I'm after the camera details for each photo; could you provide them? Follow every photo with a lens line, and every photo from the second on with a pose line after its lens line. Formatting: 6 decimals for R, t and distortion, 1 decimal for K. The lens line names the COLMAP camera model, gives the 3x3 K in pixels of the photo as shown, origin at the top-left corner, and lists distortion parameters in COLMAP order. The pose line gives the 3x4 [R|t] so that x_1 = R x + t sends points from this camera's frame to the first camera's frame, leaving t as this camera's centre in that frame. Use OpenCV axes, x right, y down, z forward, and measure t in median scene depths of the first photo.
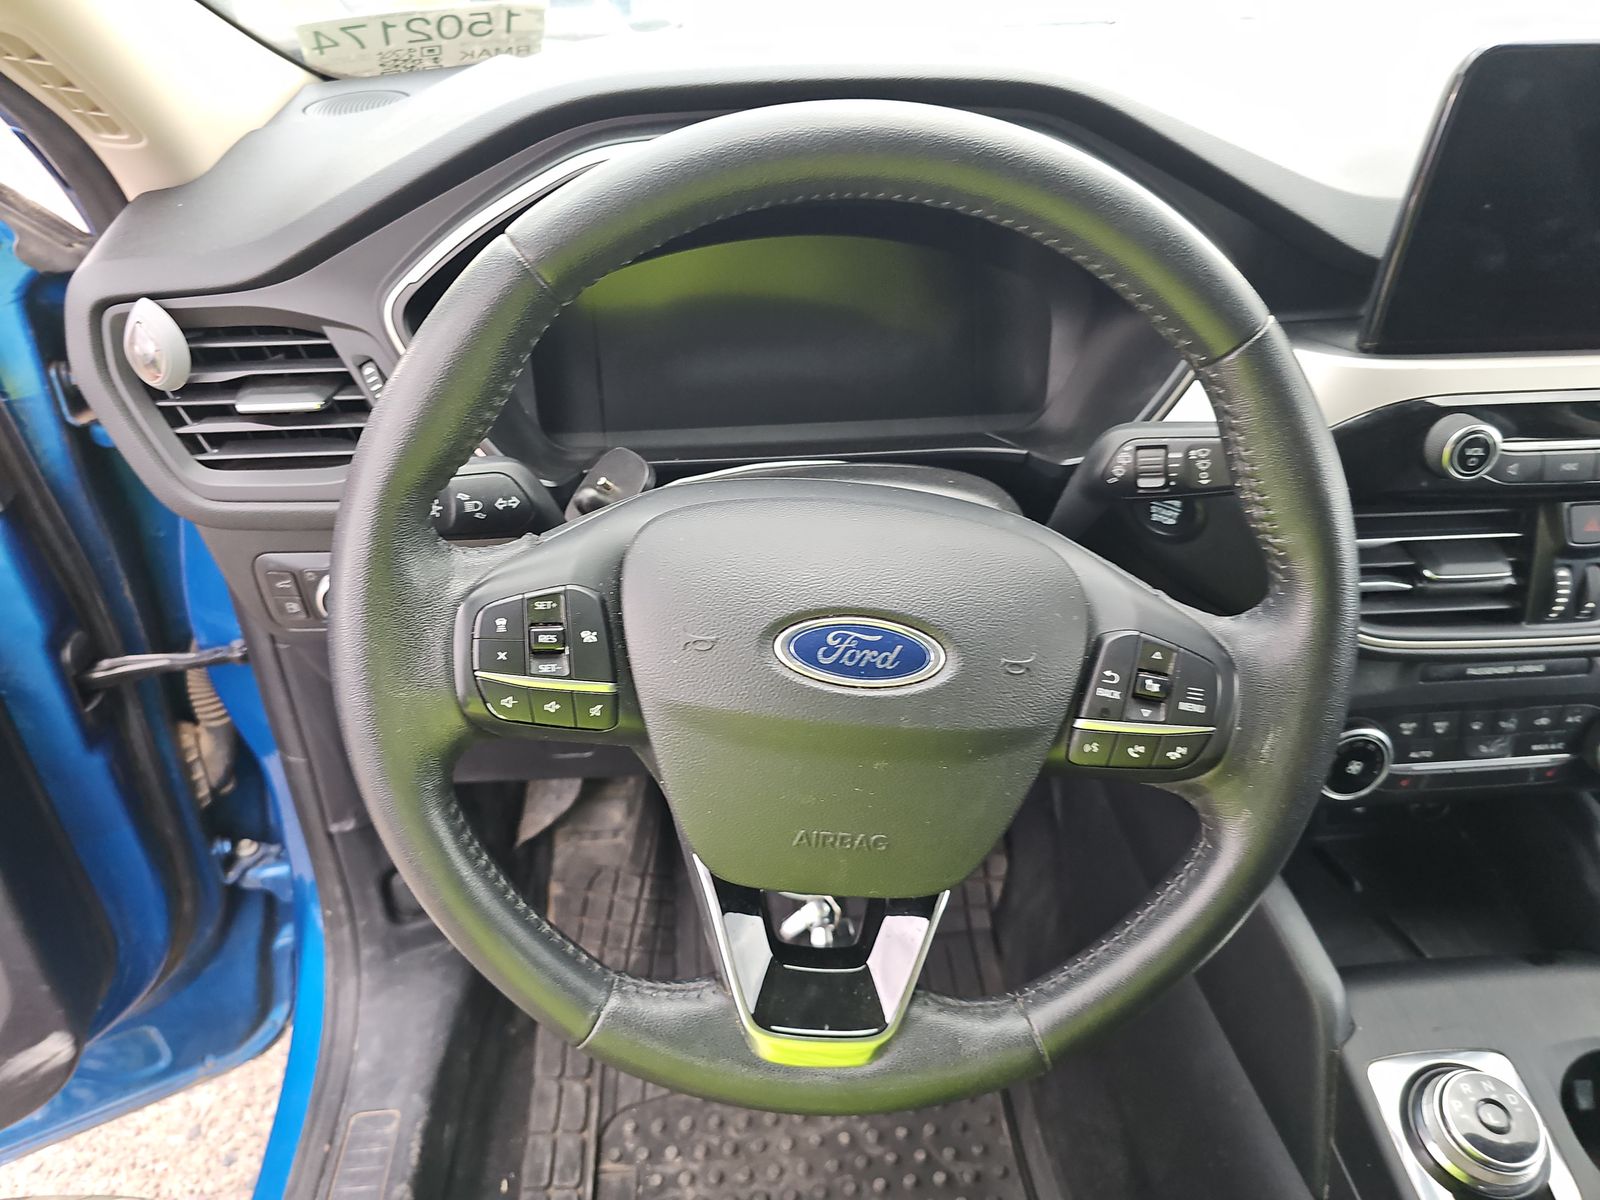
lens RADIAL K [[1067.6, 0, 799.6], [0, 1067.6, 591.2], [0, 0, 1]] dist [0.053461, -0.058493]
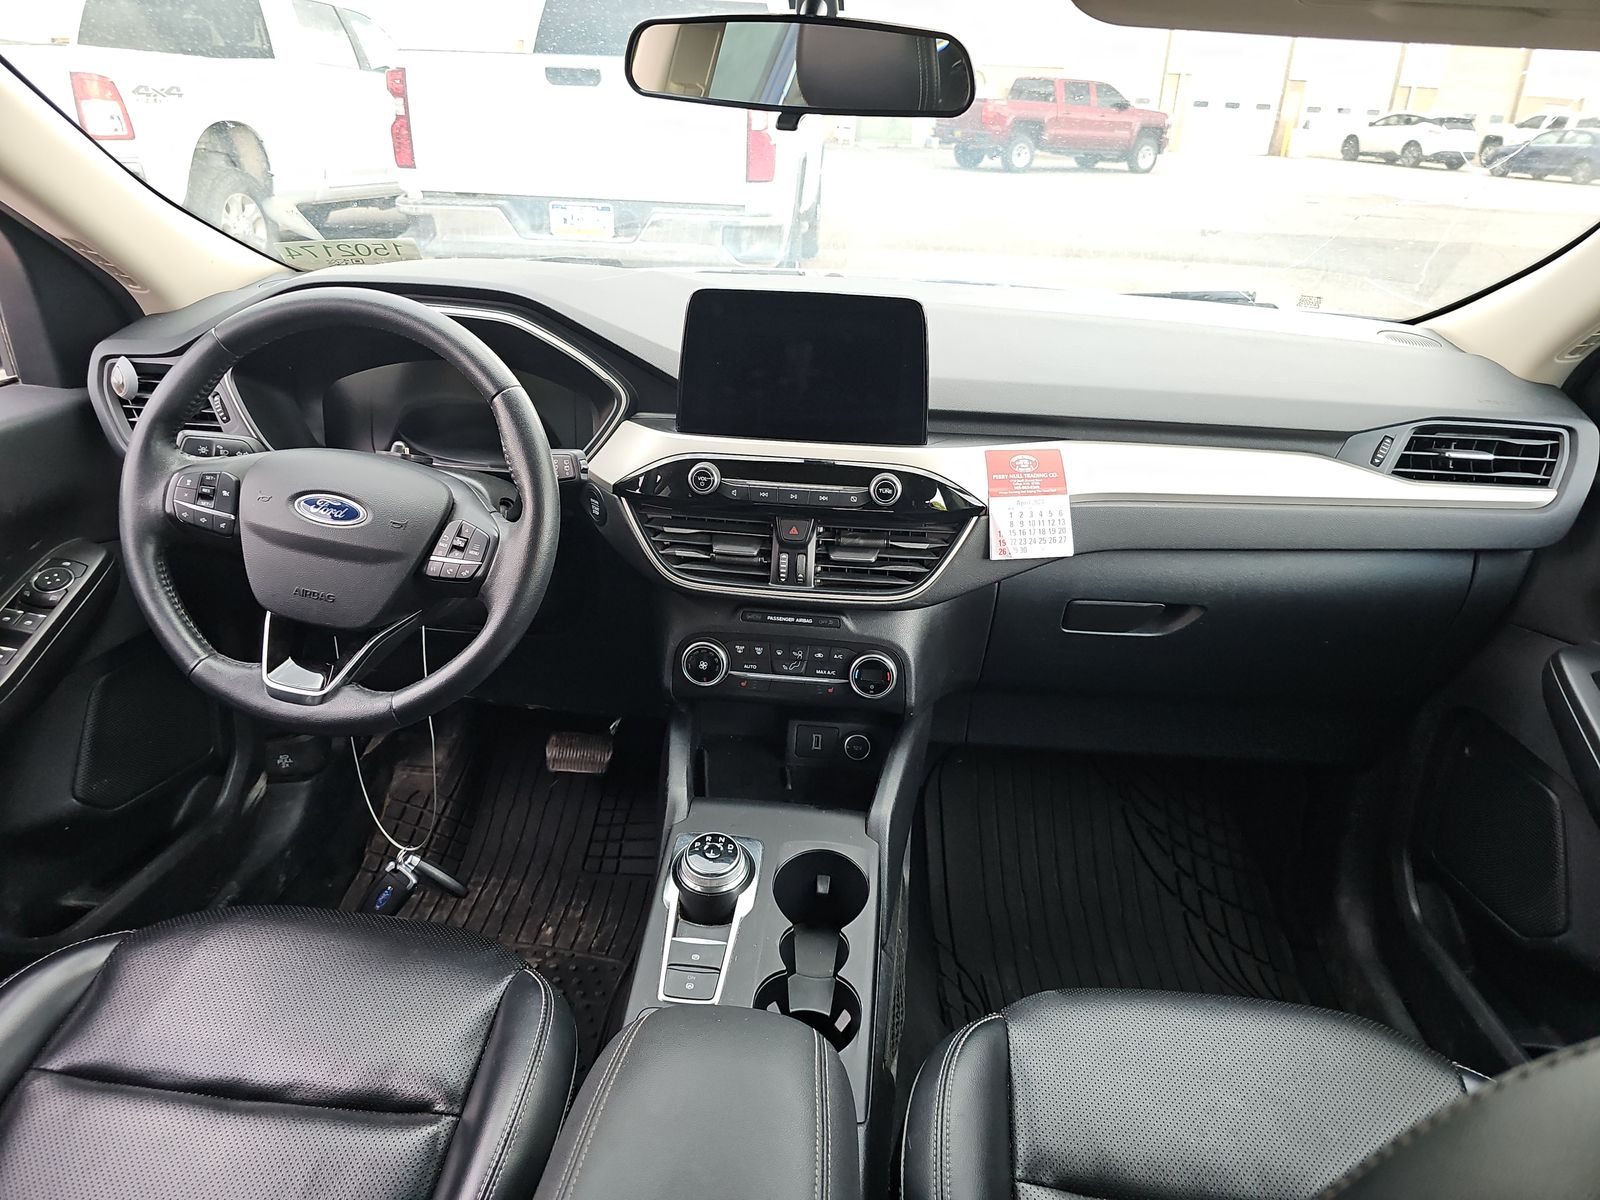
lens RADIAL K [[1067.6, 0, 799.6], [0, 1067.6, 591.2], [0, 0, 1]] dist [0.053461, -0.058493]
pose [[0.984791, 0.104068, -0.139130, 1.077344], [-0.126301, 0.978685, -0.161936, 0.368244], [0.119313, 0.177045, 0.976944, -0.868638]]
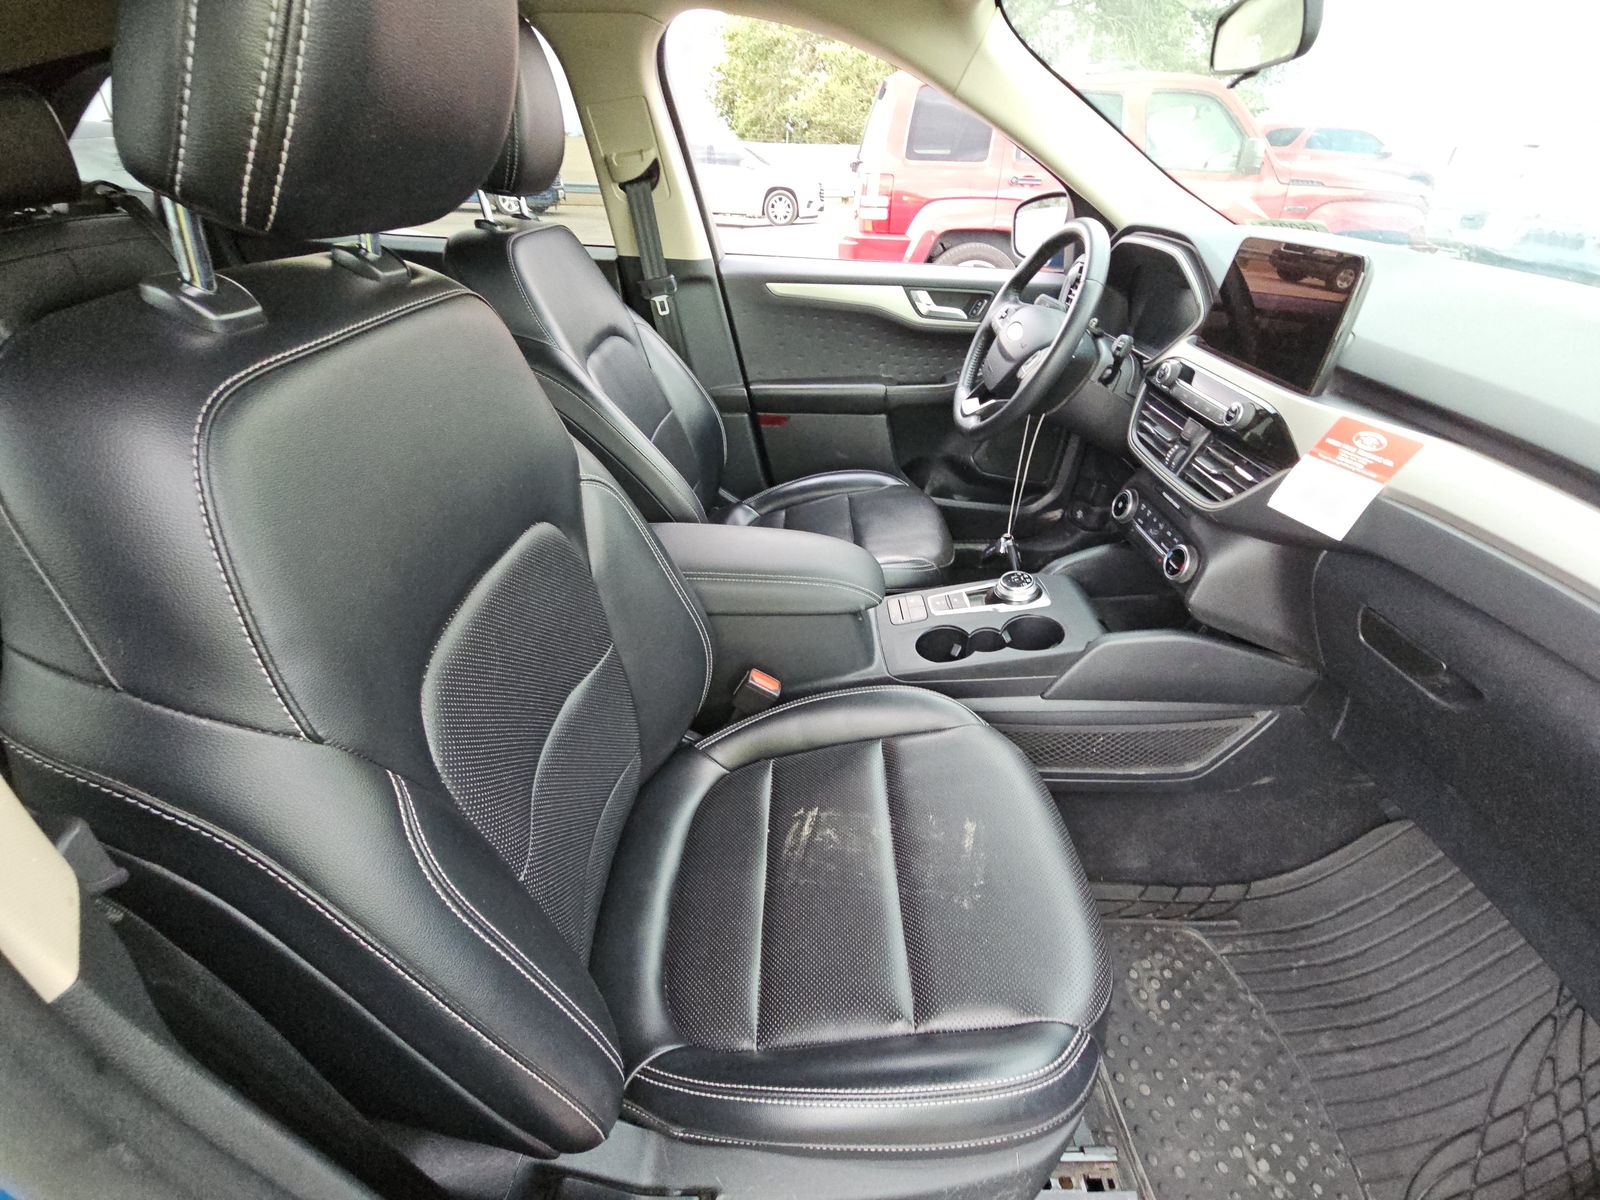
lens RADIAL K [[649.1, 0, 800.0], [0, 649.1, 600.0], [0, 0, 1]] dist [-0.000205, -0.000031]
pose [[-0.073066, 0.559035, -0.825919, 2.464866], [-0.553752, 0.666011, 0.499787, -0.054592], [0.829470, 0.493872, 0.260904, 0.015117]]
